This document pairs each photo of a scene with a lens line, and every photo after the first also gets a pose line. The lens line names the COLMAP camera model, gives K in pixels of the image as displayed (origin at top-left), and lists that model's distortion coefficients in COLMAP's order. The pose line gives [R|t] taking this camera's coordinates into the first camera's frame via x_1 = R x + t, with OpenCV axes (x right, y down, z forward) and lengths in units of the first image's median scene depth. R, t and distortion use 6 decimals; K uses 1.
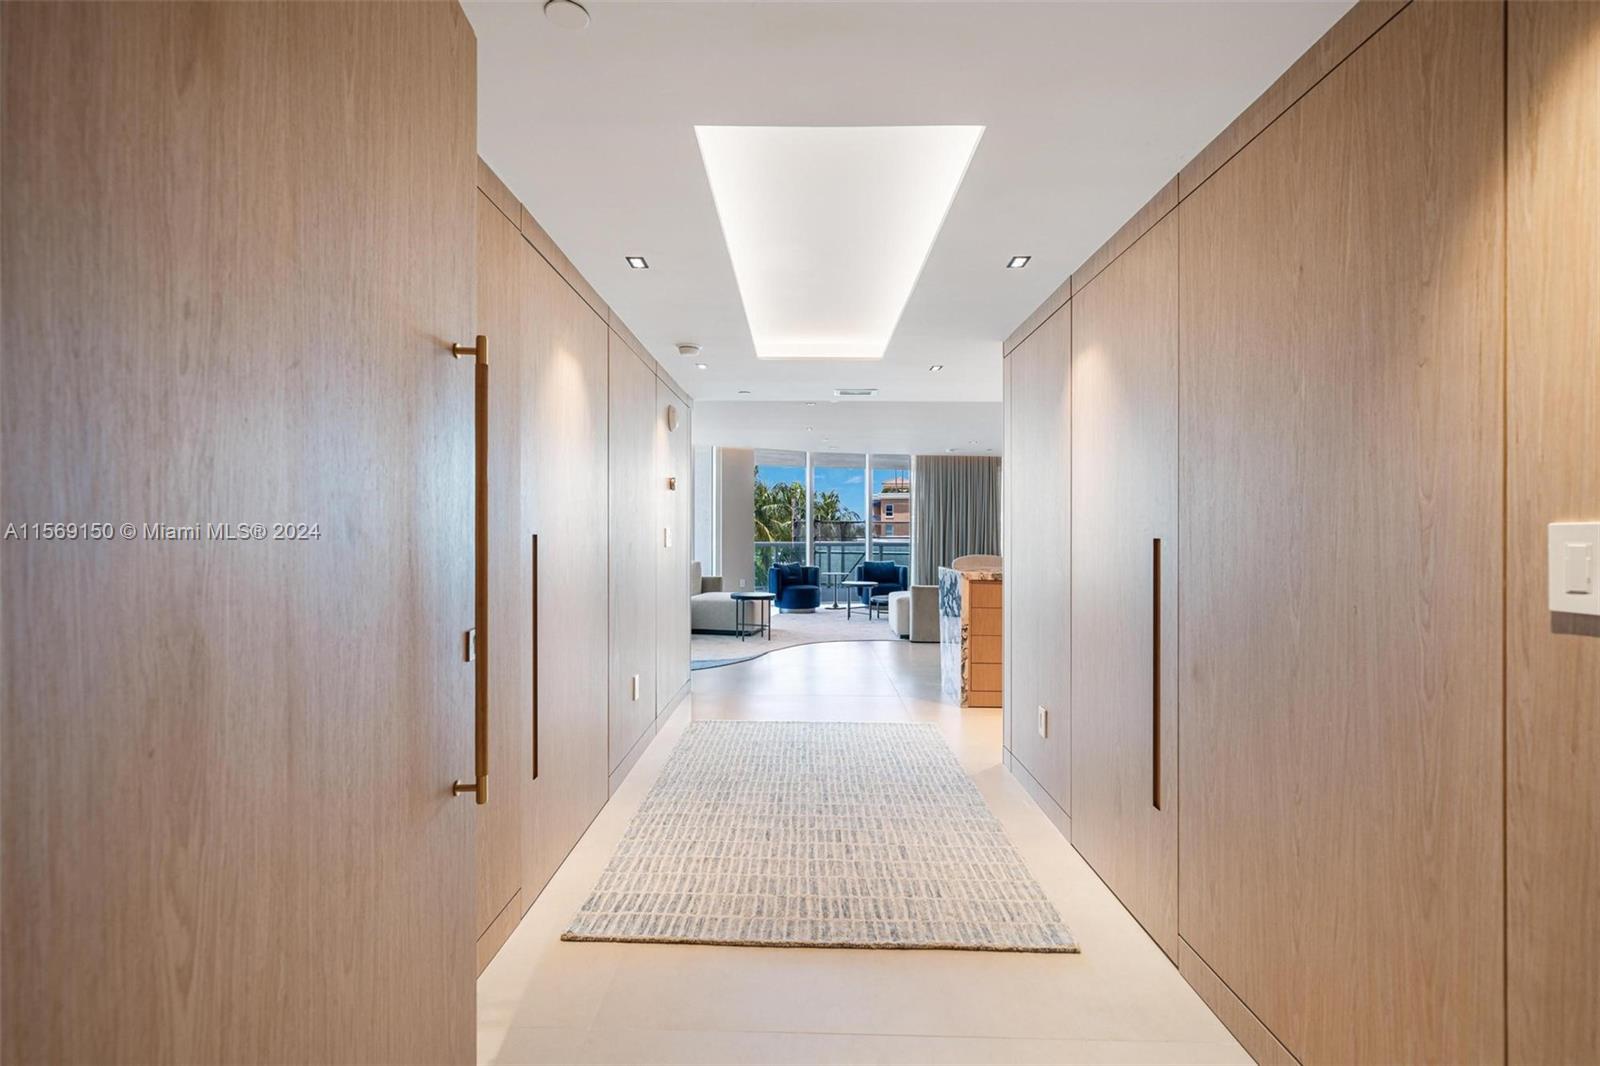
lens RADIAL K [[754.9, 0, 793.3], [0, 754.9, 537.8], [0, 0, 1]] dist [-0.000495, -0.000298]
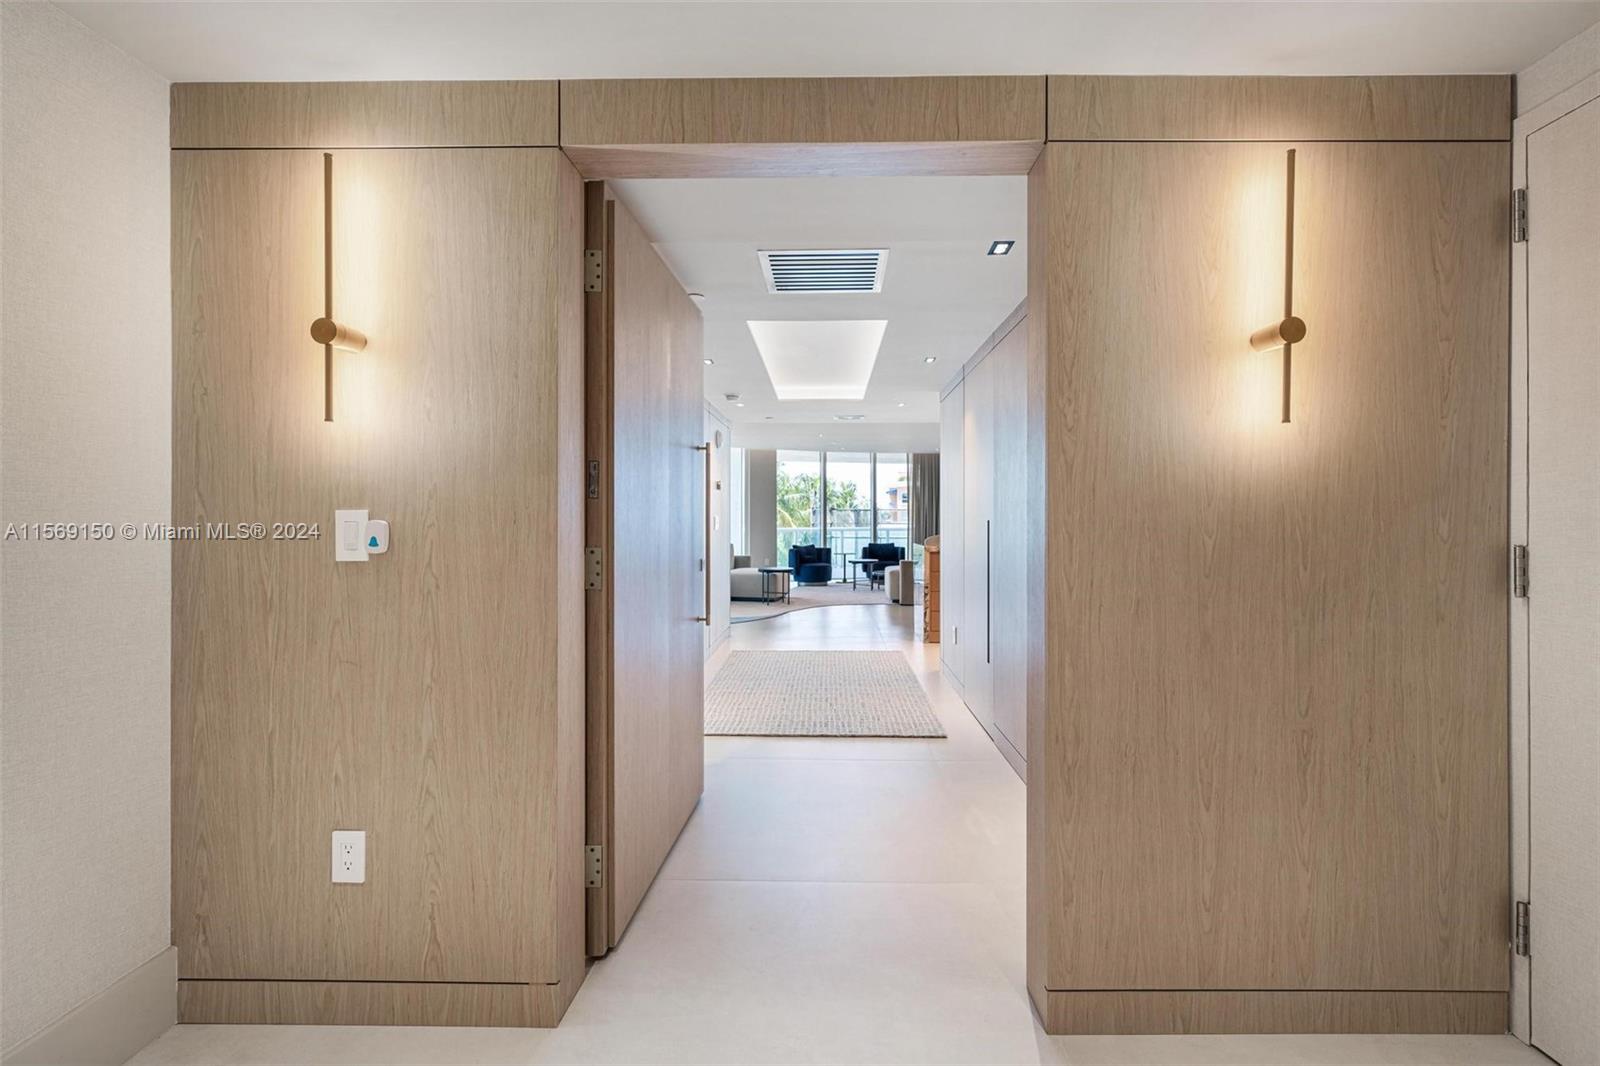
lens RADIAL K [[716.3, 0, 796.7], [0, 716.3, 529.4], [0, 0, 1]] dist [0.000459, 0.000205]
pose [[0.999697, -0.001307, -0.024569, 0.010595], [0.001466, 0.999978, 0.006451, 0.002779], [0.024560, -0.006485, 0.999677, -0.186244]]
